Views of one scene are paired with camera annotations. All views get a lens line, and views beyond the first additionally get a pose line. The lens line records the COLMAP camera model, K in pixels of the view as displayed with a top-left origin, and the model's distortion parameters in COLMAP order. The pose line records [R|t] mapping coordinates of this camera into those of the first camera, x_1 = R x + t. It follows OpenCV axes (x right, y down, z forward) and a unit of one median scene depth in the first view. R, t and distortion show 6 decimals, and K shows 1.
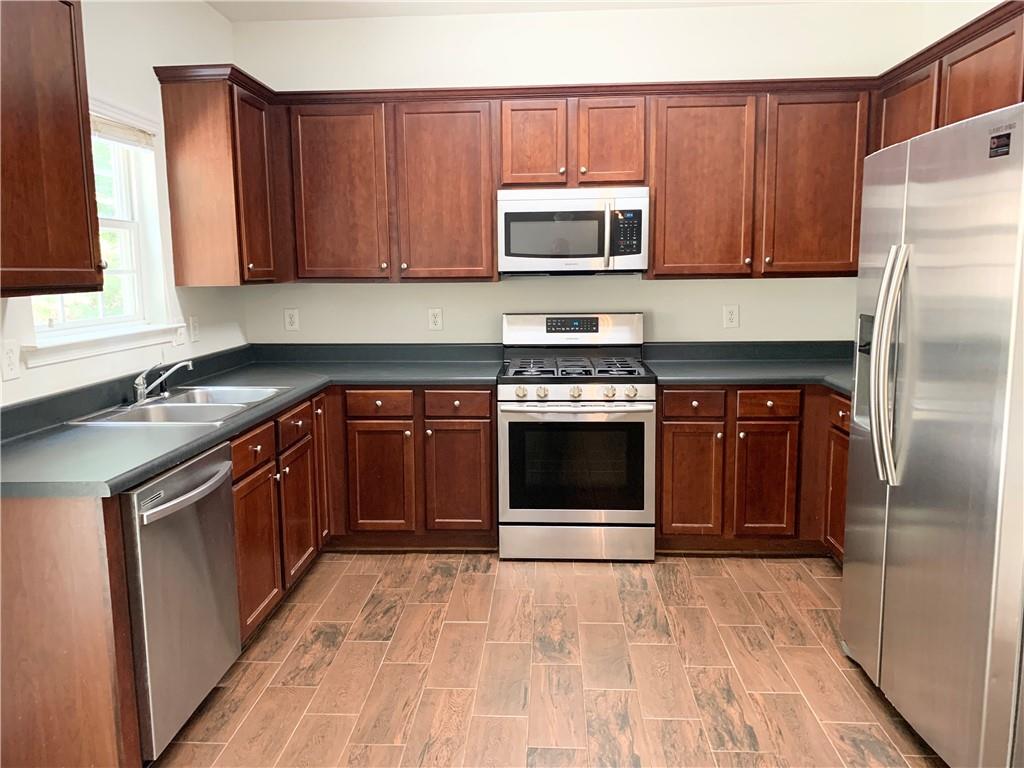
lens RADIAL K [[776.9, 0, 502.0], [0, 776.9, 377.7], [0, 0, 1]] dist [0.068707, -0.131752]
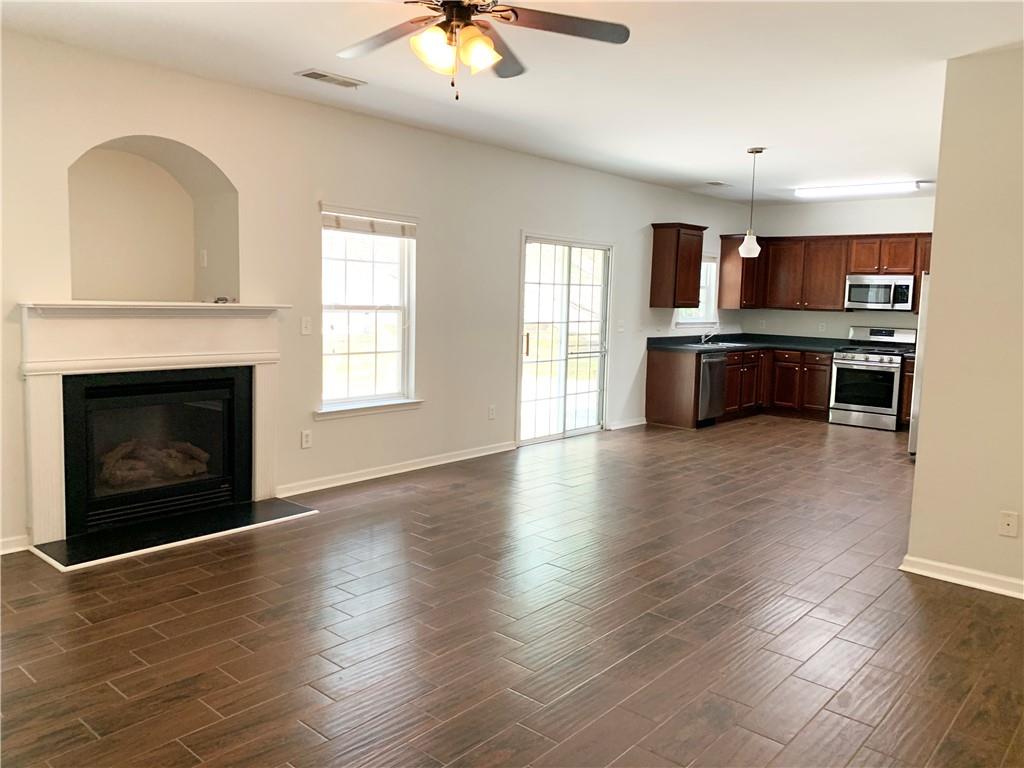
lens RADIAL K [[776.9, 0, 502.0], [0, 776.9, 377.7], [0, 0, 1]] dist [0.068707, -0.131752]
pose [[0.790826, 0.098207, -0.604110, 0.663820], [-0.122538, 0.992463, 0.000929, 0.214016], [0.599648, 0.073292, 0.796900, -1.616309]]
